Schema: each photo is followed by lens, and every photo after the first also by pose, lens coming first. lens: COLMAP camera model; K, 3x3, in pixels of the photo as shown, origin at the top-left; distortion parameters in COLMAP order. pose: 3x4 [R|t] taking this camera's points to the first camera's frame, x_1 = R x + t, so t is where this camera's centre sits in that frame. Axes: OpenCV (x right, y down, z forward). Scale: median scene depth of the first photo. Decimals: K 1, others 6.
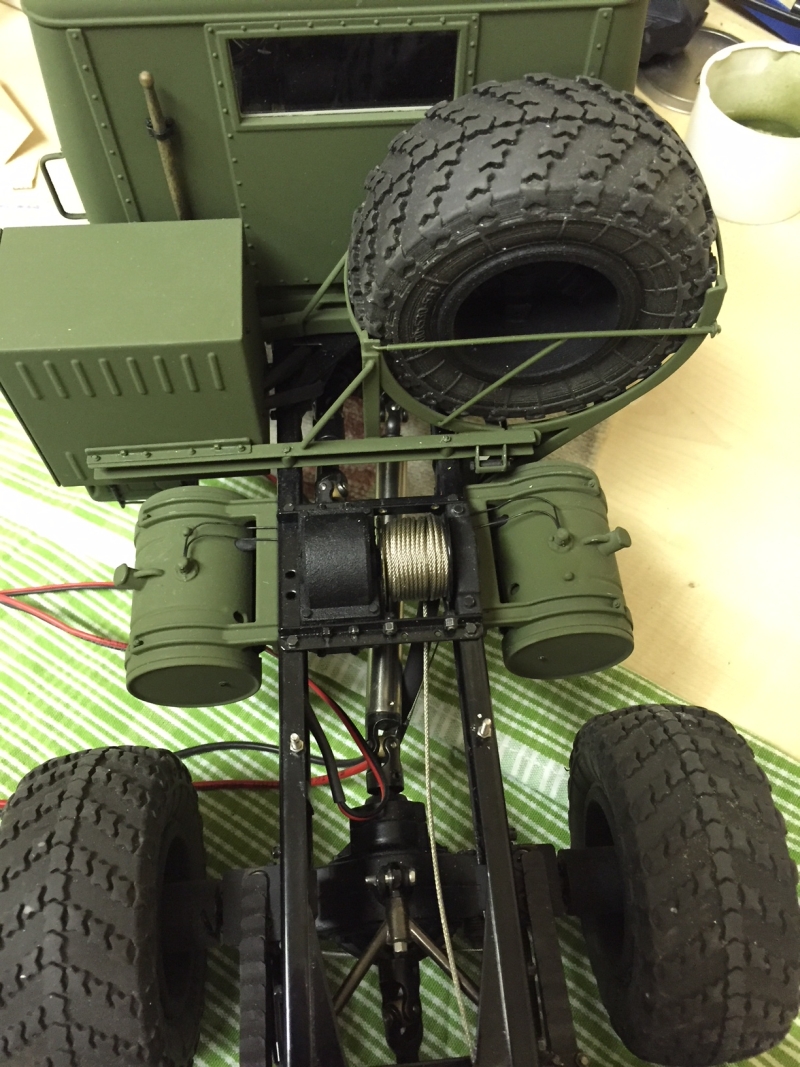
lens RADIAL K [[926.4, 0, 400.0], [0, 926.4, 533.5], [0, 0, 1]] dist [0.087171, -0.135069]
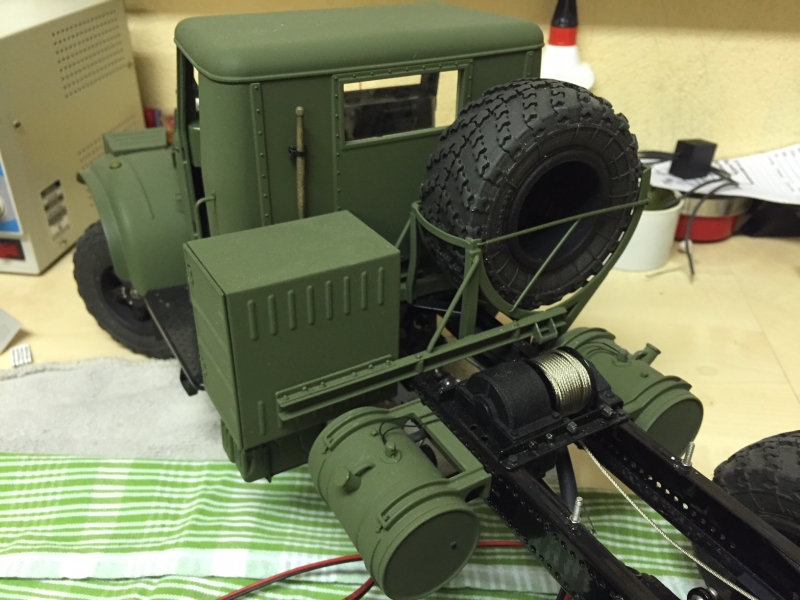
lens RADIAL K [[694.6, 0, 400.0], [0, 694.6, 300.0], [0, 0, 1]] dist [0.087171, -0.135069]
pose [[0.898946, -0.217796, 0.380079, -0.587915], [0.380671, 0.817719, -0.431771, 0.303796], [-0.216760, 0.532824, 0.817994, 0.185026]]
